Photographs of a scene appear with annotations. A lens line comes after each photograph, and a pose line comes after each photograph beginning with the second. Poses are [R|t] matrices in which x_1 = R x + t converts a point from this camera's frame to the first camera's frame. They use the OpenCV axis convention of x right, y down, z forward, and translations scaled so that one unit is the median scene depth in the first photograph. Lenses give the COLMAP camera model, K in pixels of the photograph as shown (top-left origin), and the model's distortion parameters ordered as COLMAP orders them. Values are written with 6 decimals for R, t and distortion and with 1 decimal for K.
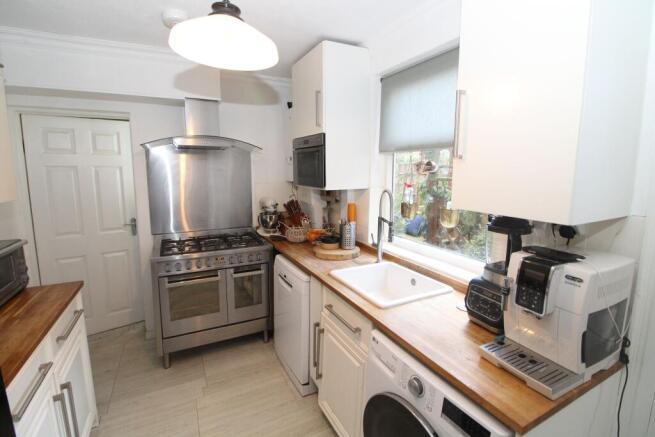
lens RADIAL K [[304.3, 0, 328.1], [0, 304.3, 209.9], [0, 0, 1]] dist [0.002073, -0.013261]
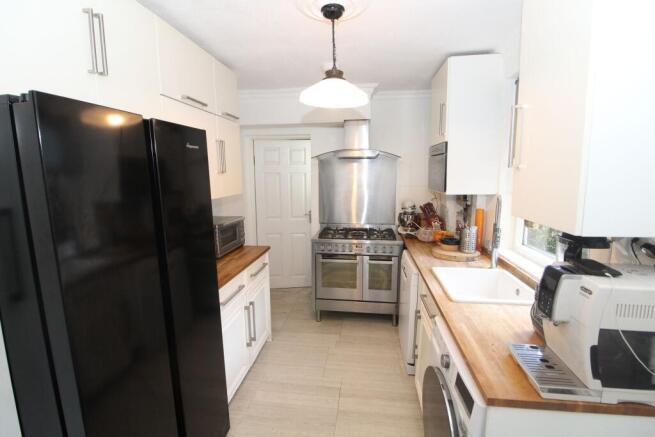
lens RADIAL K [[304.3, 0, 328.1], [0, 304.3, 209.9], [0, 0, 1]] dist [0.002073, -0.013261]
pose [[0.825111, 0.063026, -0.561444, 0.232002], [-0.066784, 0.997671, 0.013850, 0.001854], [0.561010, 0.026068, 0.827399, -0.111217]]
